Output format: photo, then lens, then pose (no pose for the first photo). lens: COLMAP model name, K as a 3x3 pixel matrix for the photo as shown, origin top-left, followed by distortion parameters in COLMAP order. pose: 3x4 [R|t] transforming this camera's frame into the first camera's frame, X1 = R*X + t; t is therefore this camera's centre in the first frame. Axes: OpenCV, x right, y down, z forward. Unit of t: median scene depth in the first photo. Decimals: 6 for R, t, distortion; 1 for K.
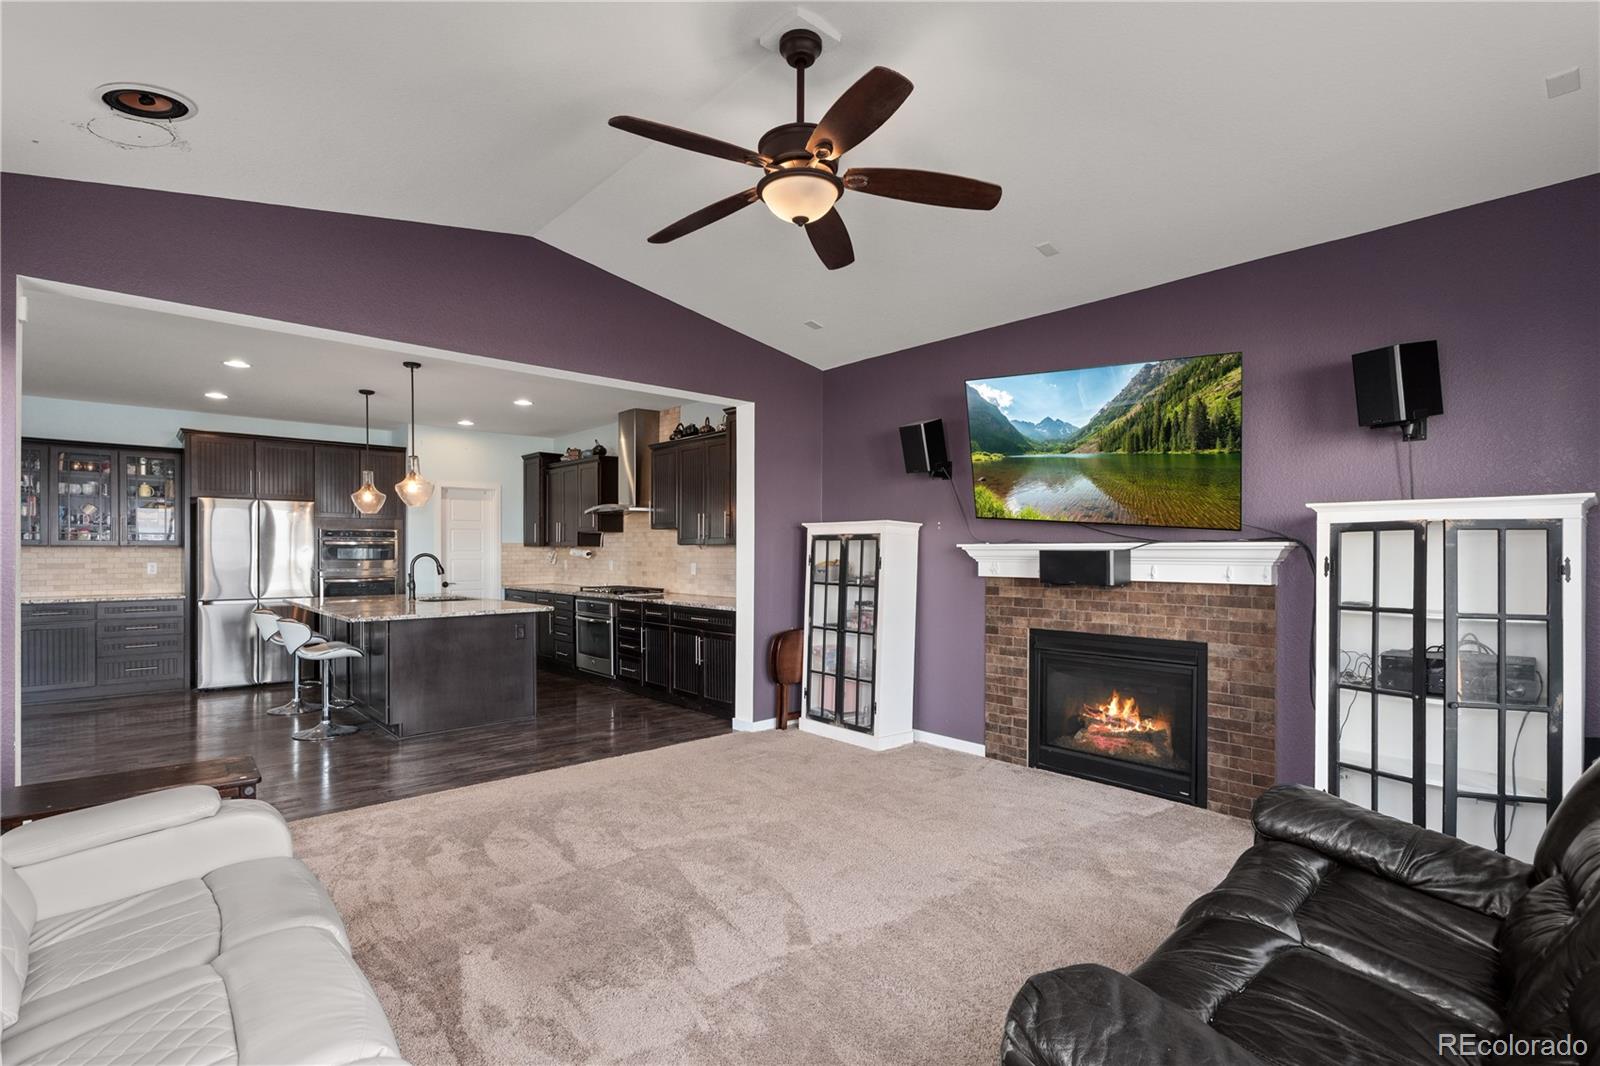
lens RADIAL K [[762.7, 0, 802.8], [0, 762.7, 552.3], [0, 0, 1]] dist [-0.002602, 0.001217]
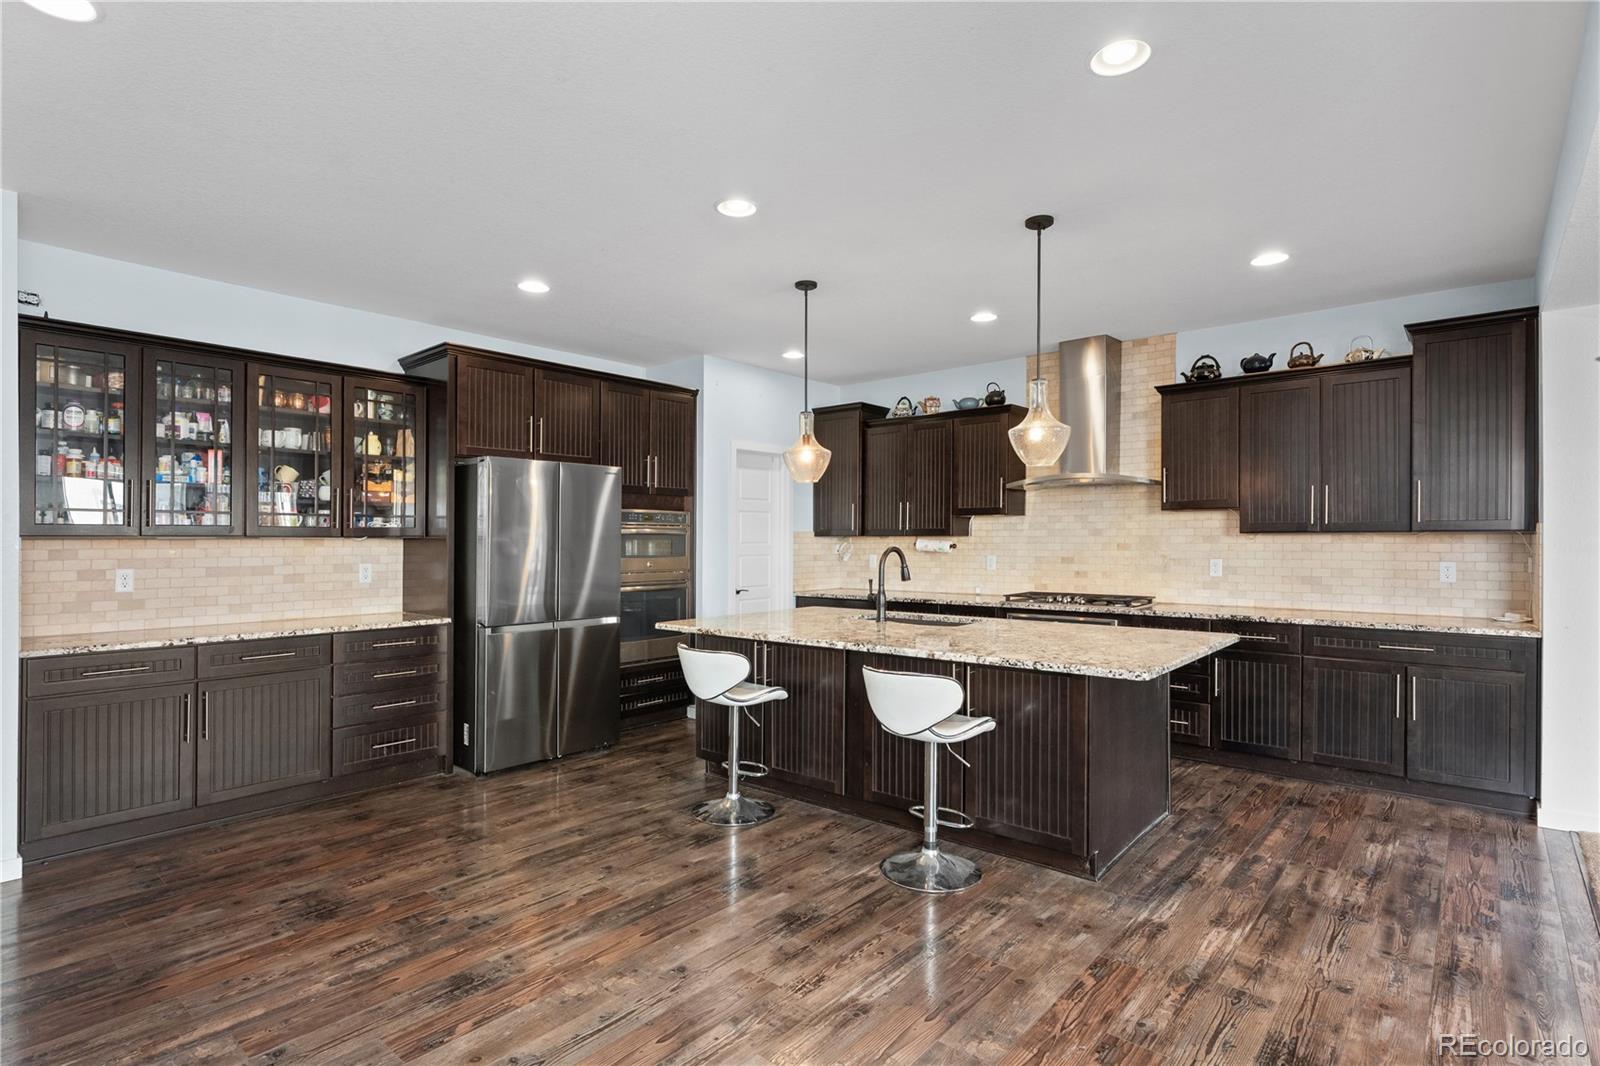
lens RADIAL K [[803.7, 0, 798.4], [0, 803.7, 542.2], [0, 0, 1]] dist [0.000806, 0.001092]
pose [[0.992691, -0.003054, 0.120646, -0.655349], [0.003165, 0.999995, -0.000730, -0.002343], [-0.120643, 0.001106, 0.992695, 0.355116]]
